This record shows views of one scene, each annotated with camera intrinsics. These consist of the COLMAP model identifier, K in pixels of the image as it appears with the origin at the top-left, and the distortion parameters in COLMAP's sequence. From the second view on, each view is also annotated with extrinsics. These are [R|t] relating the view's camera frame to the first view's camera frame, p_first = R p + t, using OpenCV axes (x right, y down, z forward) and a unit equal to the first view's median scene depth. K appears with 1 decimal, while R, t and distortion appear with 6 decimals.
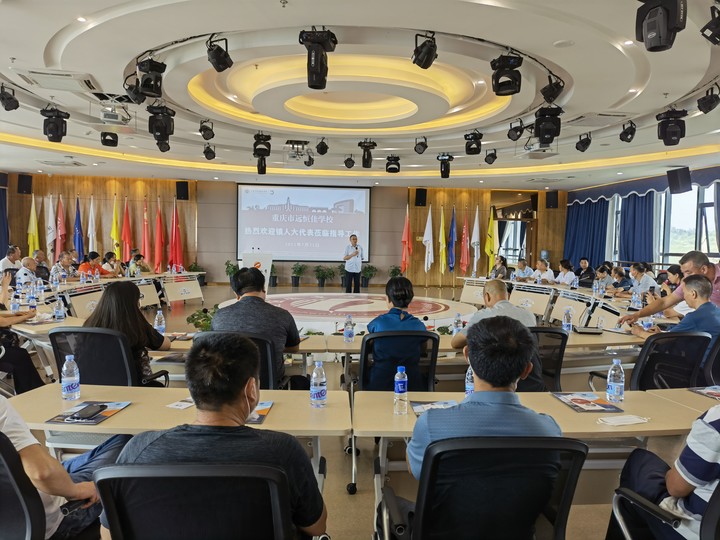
lens RADIAL K [[561.6, 0, 339.2], [0, 561.6, 261.6], [0, 0, 1]] dist [0.082246, -0.006171]
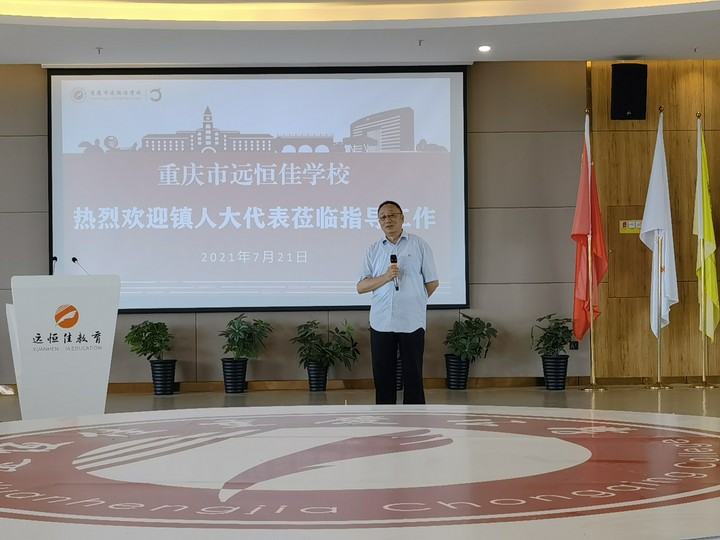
lens RADIAL K [[1437.9, 0, 343.5], [0, 1437.9, 265.9], [0, 0, 1]] dist [0.058694, 0.000000]
pose [[0.998377, -0.028141, -0.049507, 0.024644], [0.025861, 0.998601, -0.046115, 0.013455], [0.050735, 0.044760, 0.997709, 0.204253]]
